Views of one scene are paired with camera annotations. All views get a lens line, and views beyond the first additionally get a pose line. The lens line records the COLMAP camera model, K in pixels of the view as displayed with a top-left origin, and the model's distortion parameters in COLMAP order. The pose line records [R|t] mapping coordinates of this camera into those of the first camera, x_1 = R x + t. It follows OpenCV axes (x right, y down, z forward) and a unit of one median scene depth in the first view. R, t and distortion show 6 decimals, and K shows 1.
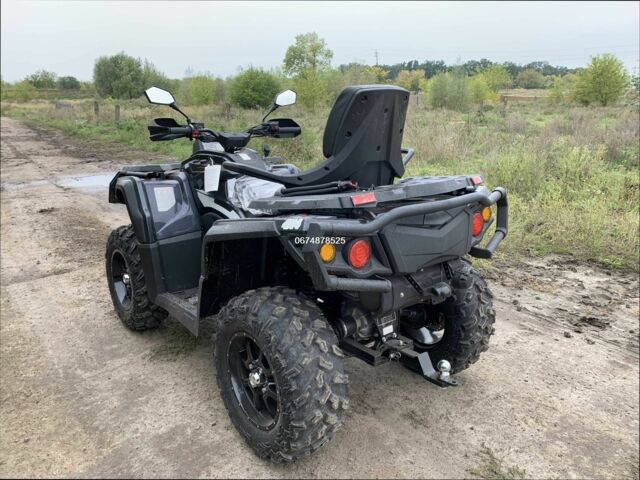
lens RADIAL K [[495.9, 0, 324.6], [0, 495.9, 235.3], [0, 0, 1]] dist [0.039120, -0.045496]
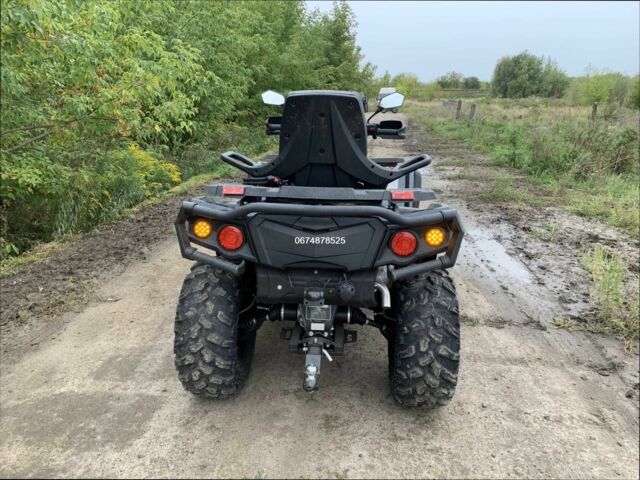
lens RADIAL K [[495.9, 0, 321.8], [0, 495.9, 235.6], [0, 0, 1]] dist [0.039120, -0.045496]
pose [[0.722340, 0.193062, -0.664042, 0.540279], [-0.191306, 0.978552, 0.076401, -0.052348], [0.664550, 0.071848, 0.743782, 0.153394]]
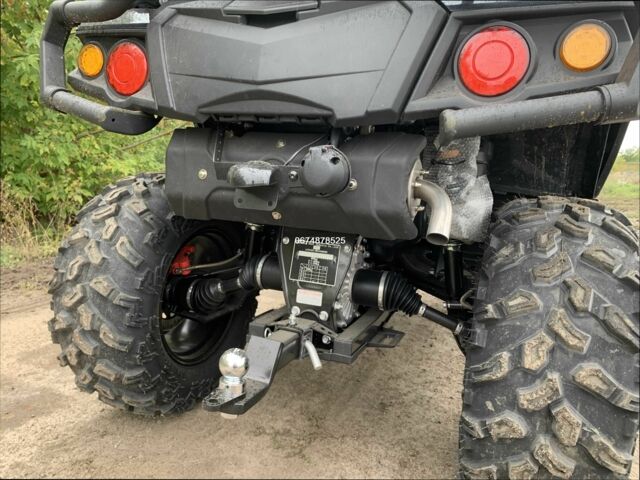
lens RADIAL K [[495.9, 0, 321.1], [0, 495.9, 242.7], [0, 0, 1]] dist [0.039120, -0.045496]
pose [[0.470092, 0.159004, -0.868177, 0.387051], [-0.274940, 0.961078, 0.027147, 0.082527], [0.838702, 0.225935, 0.495512, 0.515077]]
